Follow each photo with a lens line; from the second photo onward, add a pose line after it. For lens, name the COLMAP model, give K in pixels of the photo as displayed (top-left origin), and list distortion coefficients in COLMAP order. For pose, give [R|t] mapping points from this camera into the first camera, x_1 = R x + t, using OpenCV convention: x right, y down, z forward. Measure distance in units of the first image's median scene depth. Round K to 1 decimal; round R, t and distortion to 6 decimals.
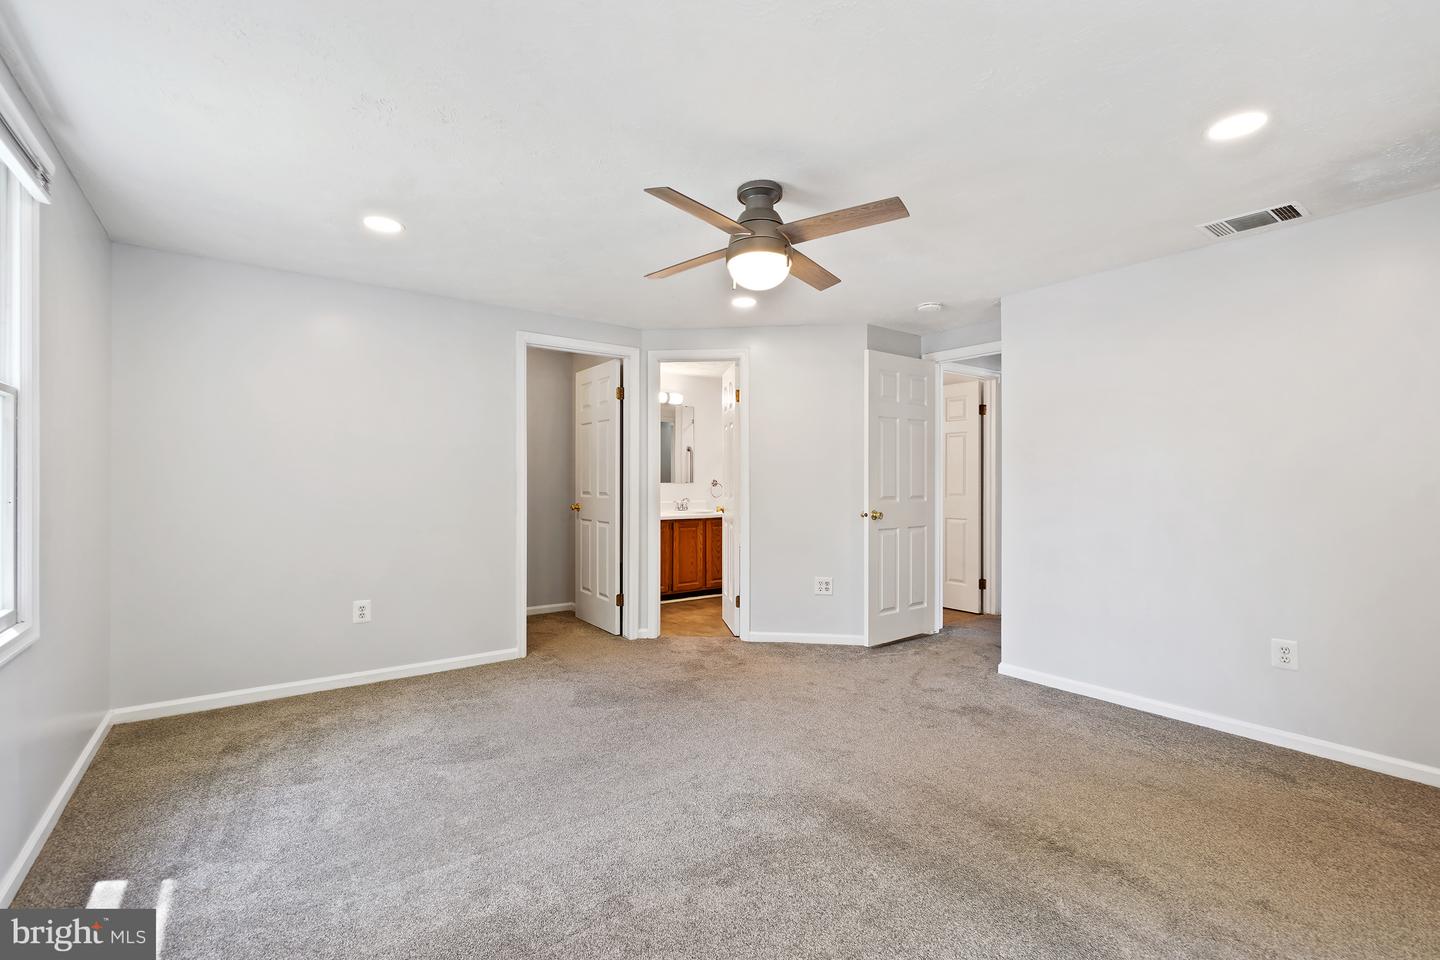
lens RADIAL K [[610.8, 0, 728.1], [0, 610.8, 484.6], [0, 0, 1]] dist [0.000026, -0.000003]
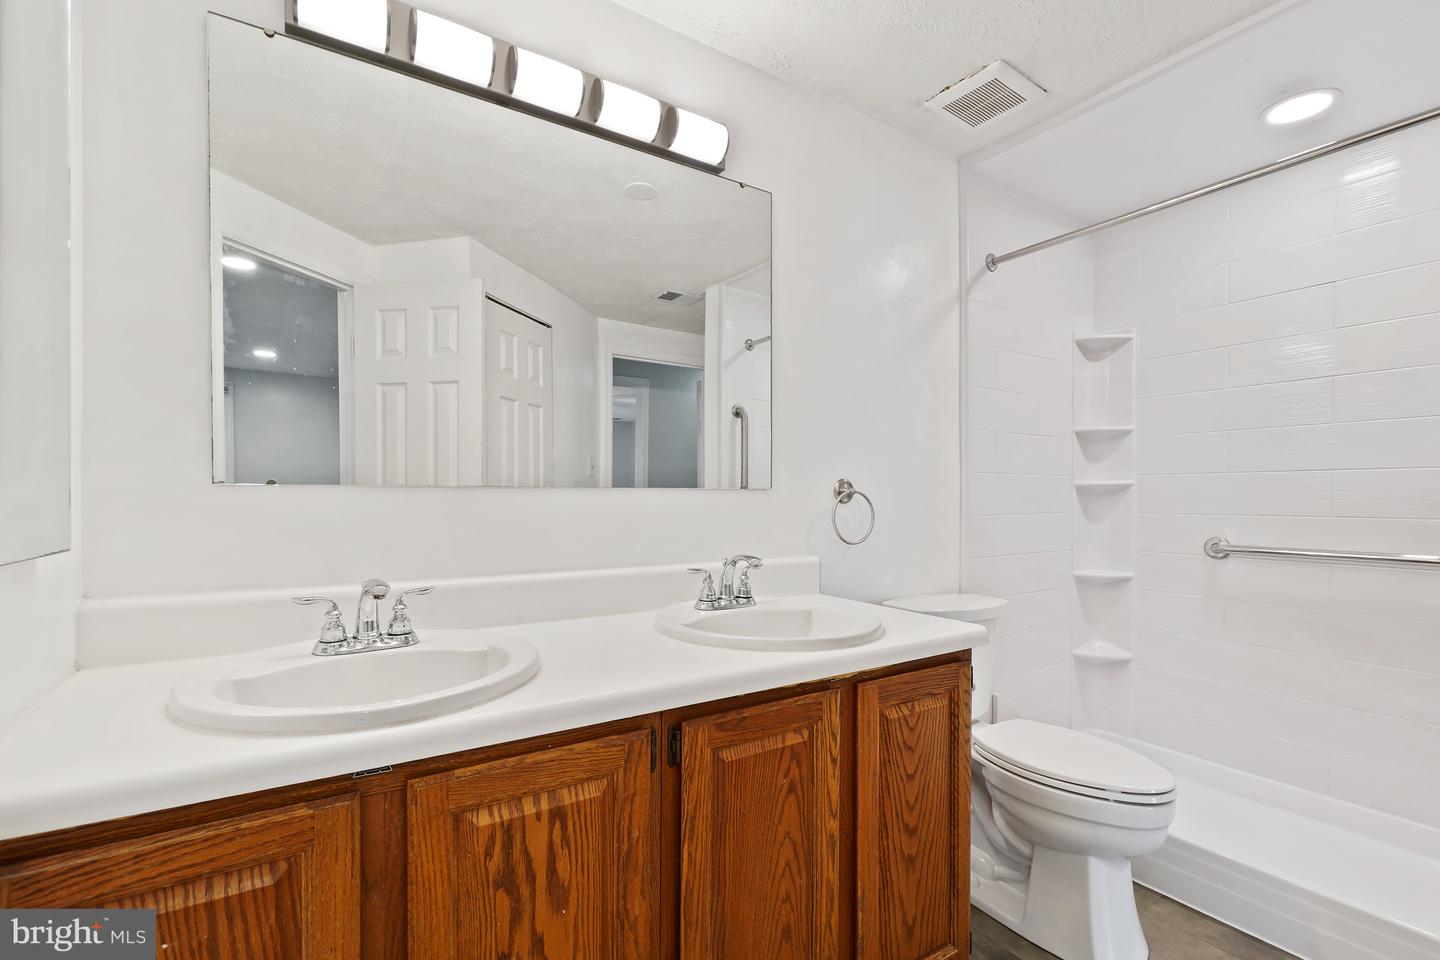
lens RADIAL K [[652.1, 0, 720.1], [0, 652.1, 497.5], [0, 0, 1]] dist [-0.002509, -0.000095]
pose [[0.997205, -0.005163, -0.074536, -0.063168], [0.005572, 0.999971, 0.005280, -0.000499], [0.074507, -0.005680, 0.997204, 0.799831]]
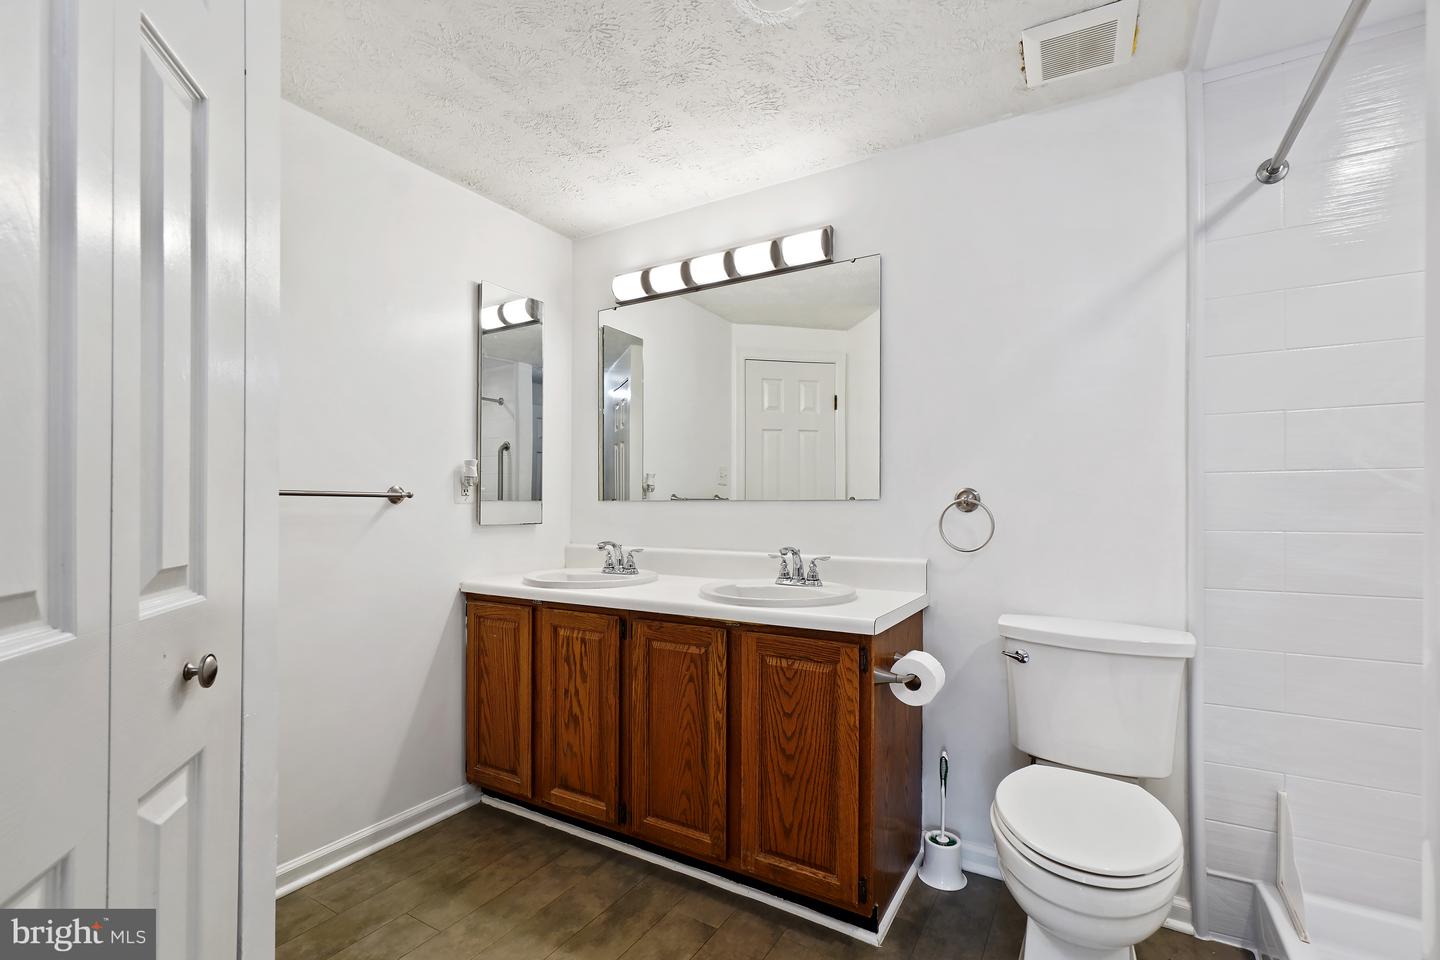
lens RADIAL K [[639.1, 0, 720.1], [0, 639.1, 508.9], [0, 0, 1]] dist [0.000695, -0.000038]
pose [[0.367487, -0.009214, -0.929983, 0.237331], [0.002781, 0.999957, -0.008808, 0.005523], [0.930024, 0.000651, 0.367497, 0.889327]]
